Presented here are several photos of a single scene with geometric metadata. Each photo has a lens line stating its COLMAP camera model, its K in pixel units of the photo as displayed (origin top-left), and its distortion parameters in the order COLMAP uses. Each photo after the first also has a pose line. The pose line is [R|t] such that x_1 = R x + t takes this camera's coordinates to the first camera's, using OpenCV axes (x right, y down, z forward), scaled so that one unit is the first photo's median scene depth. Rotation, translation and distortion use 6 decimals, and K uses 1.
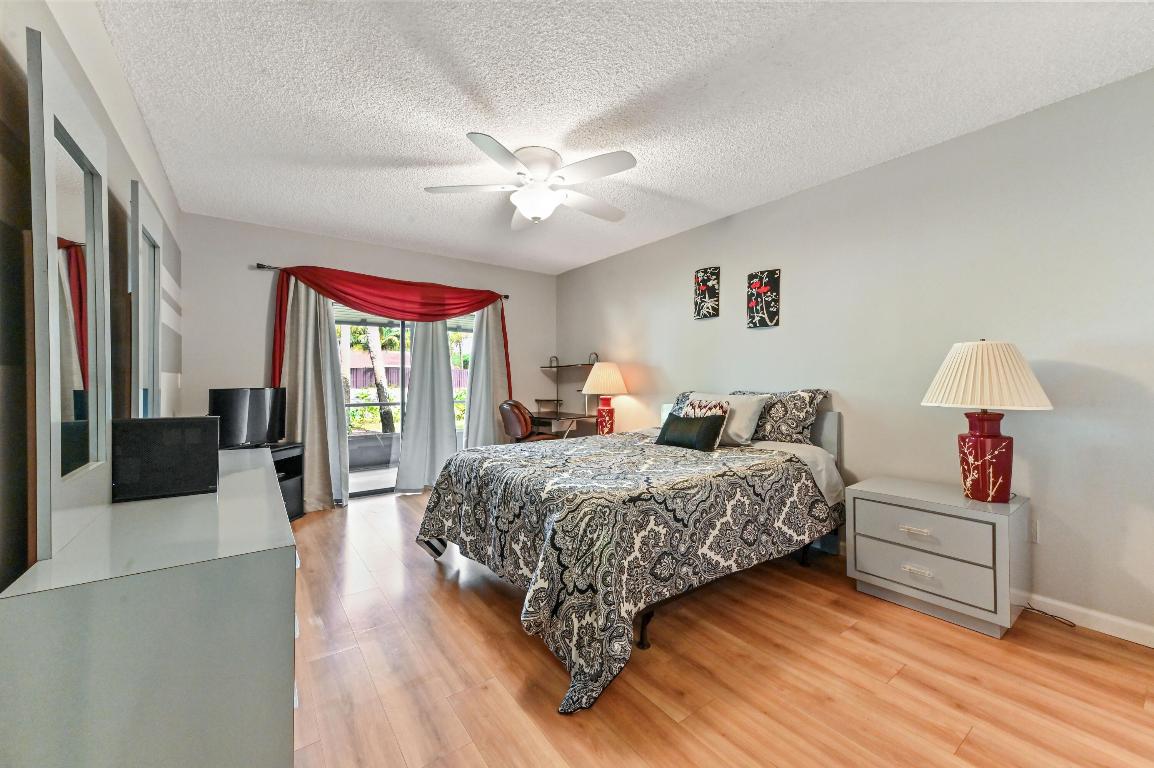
lens RADIAL K [[449.9, 0, 579.6], [0, 449.9, 377.6], [0, 0, 1]] dist [0.011029, -0.000084]
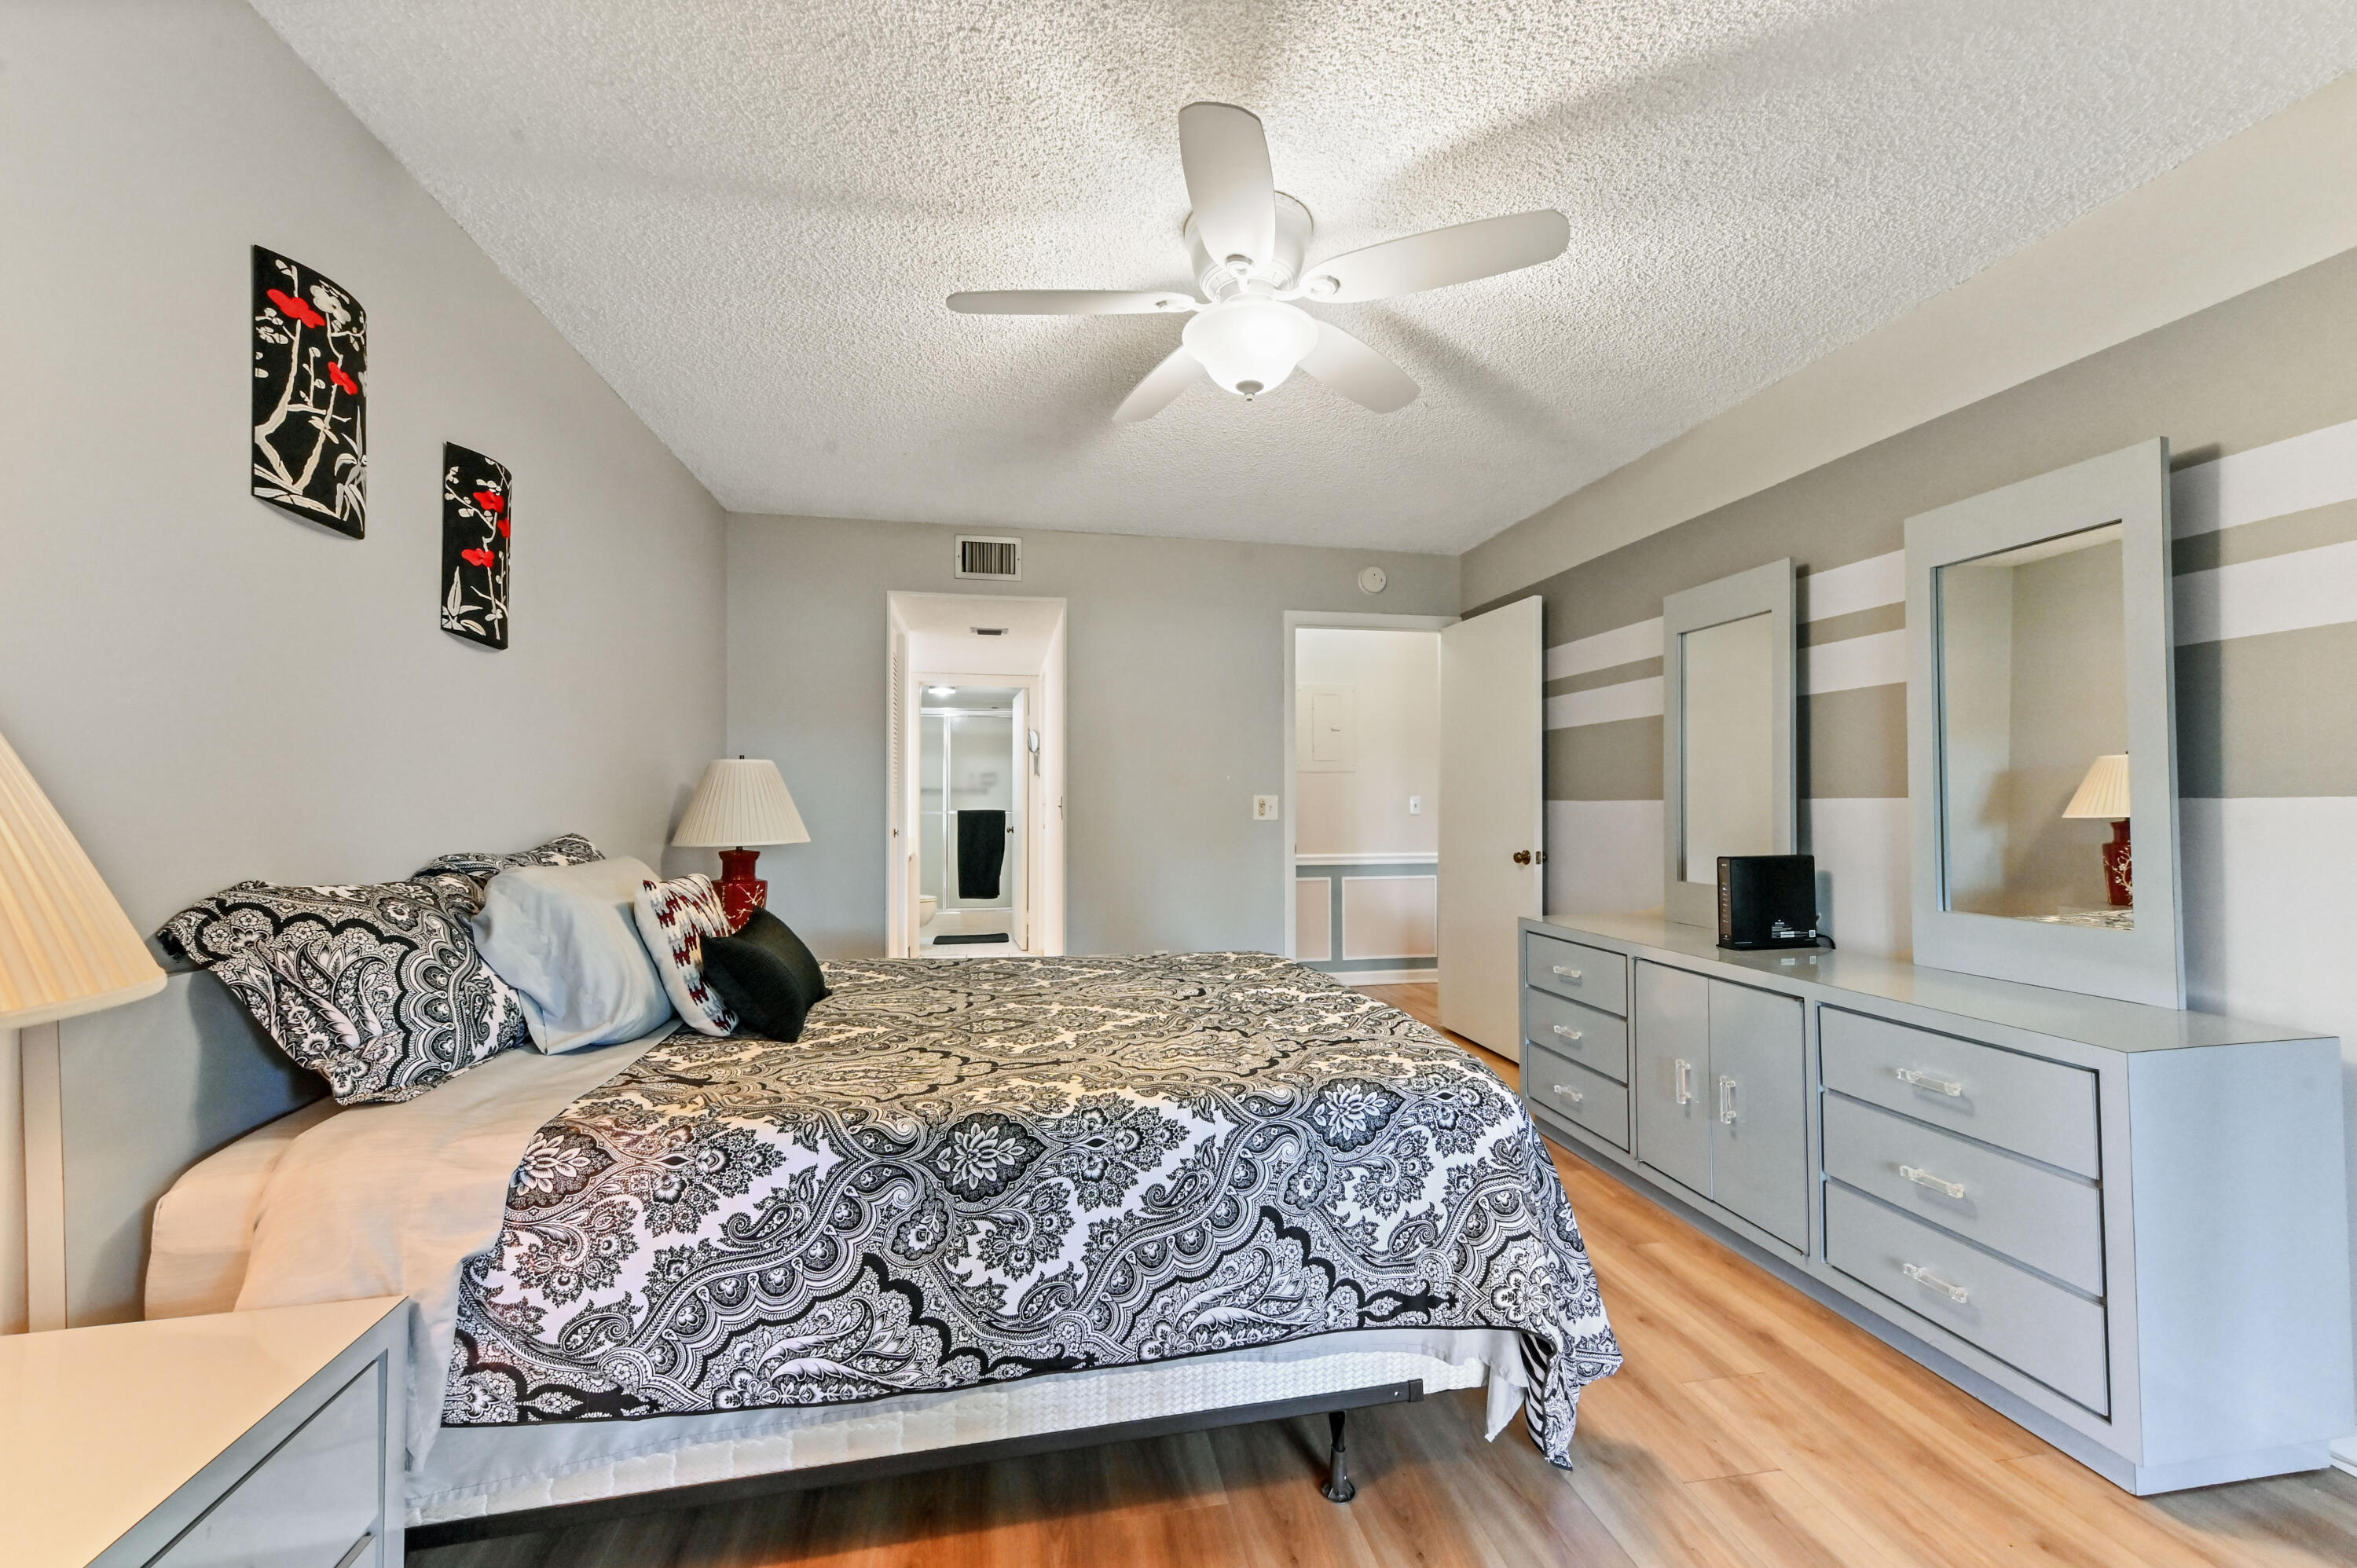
lens RADIAL K [[918.8, 0, 1183.9], [0, 918.8, 771.0], [0, 0, 1]] dist [0.011029, -0.000084]
pose [[-0.905701, 0.013785, 0.423692, -0.295712], [0.002794, 0.999644, -0.026551, -0.005939], [-0.423907, -0.022864, -0.905417, 1.368861]]
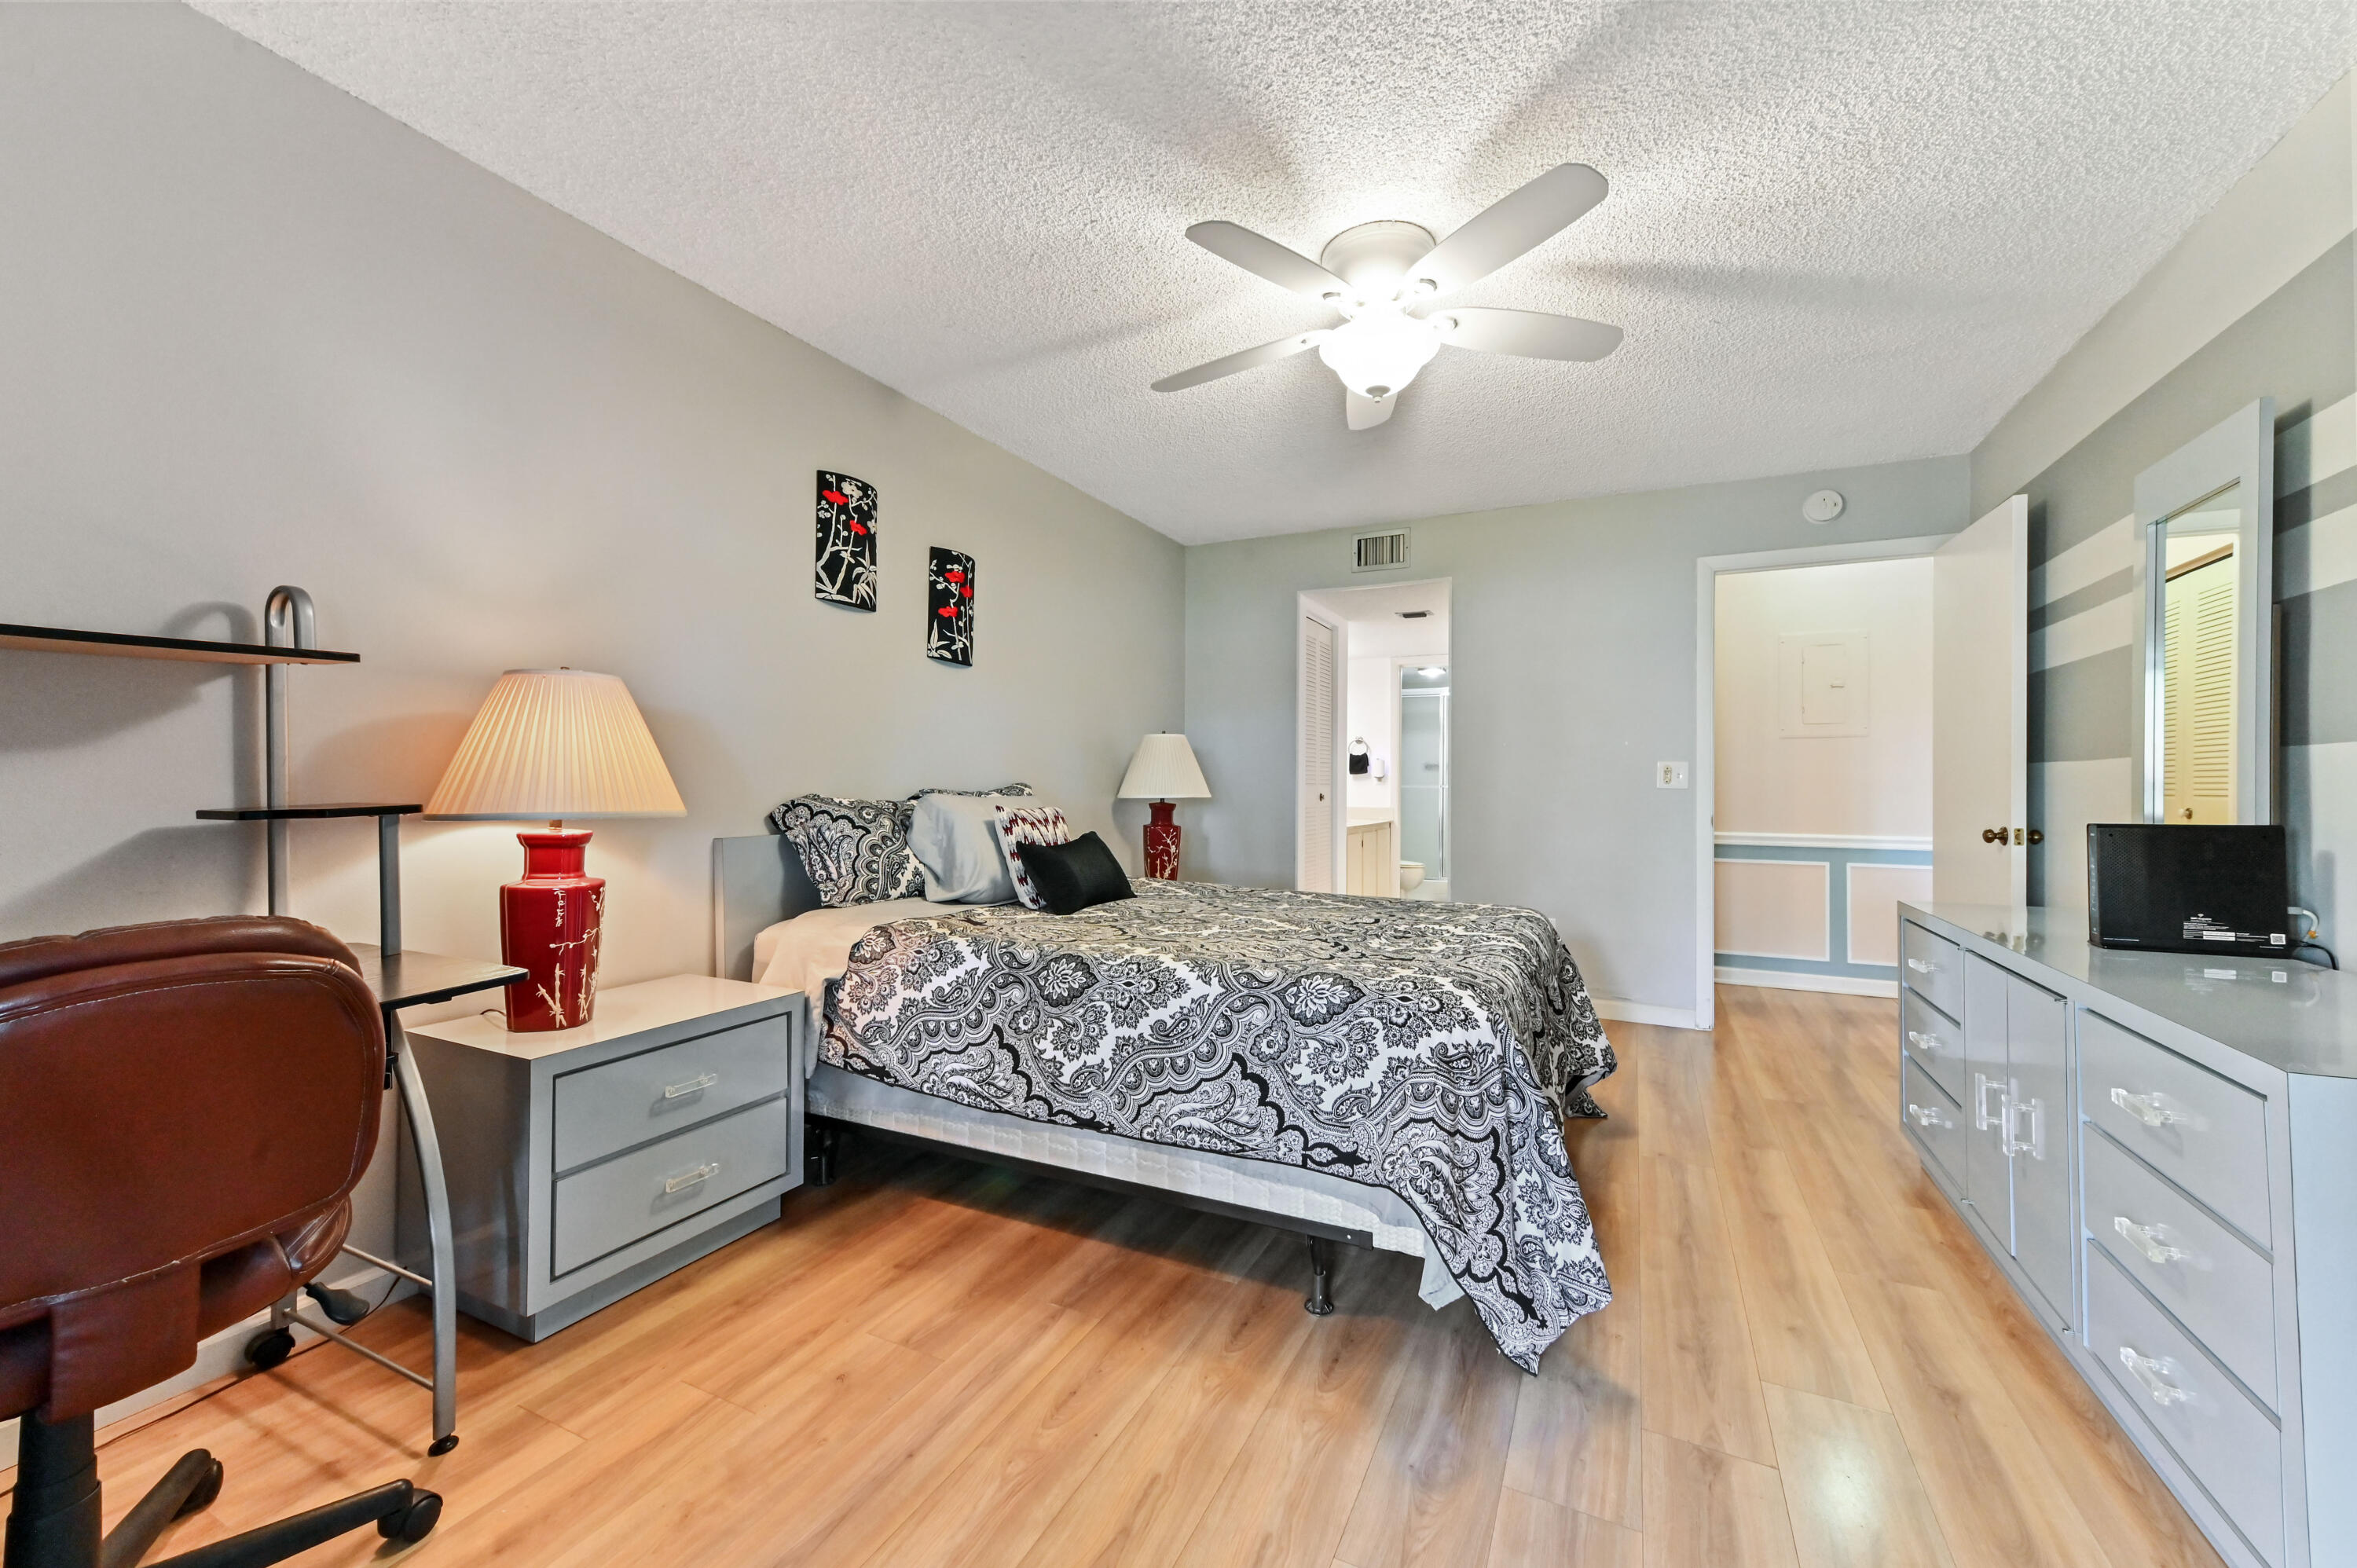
lens RADIAL K [[917.6, 0, 1202.3], [0, 917.6, 748.8], [0, 0, 1]] dist [0.007895, -0.000043]
pose [[-0.472596, 0.029932, 0.880770, -0.634163], [-0.000183, 0.999420, -0.034062, 0.020192], [-0.881279, -0.016258, -0.472317, 1.242763]]
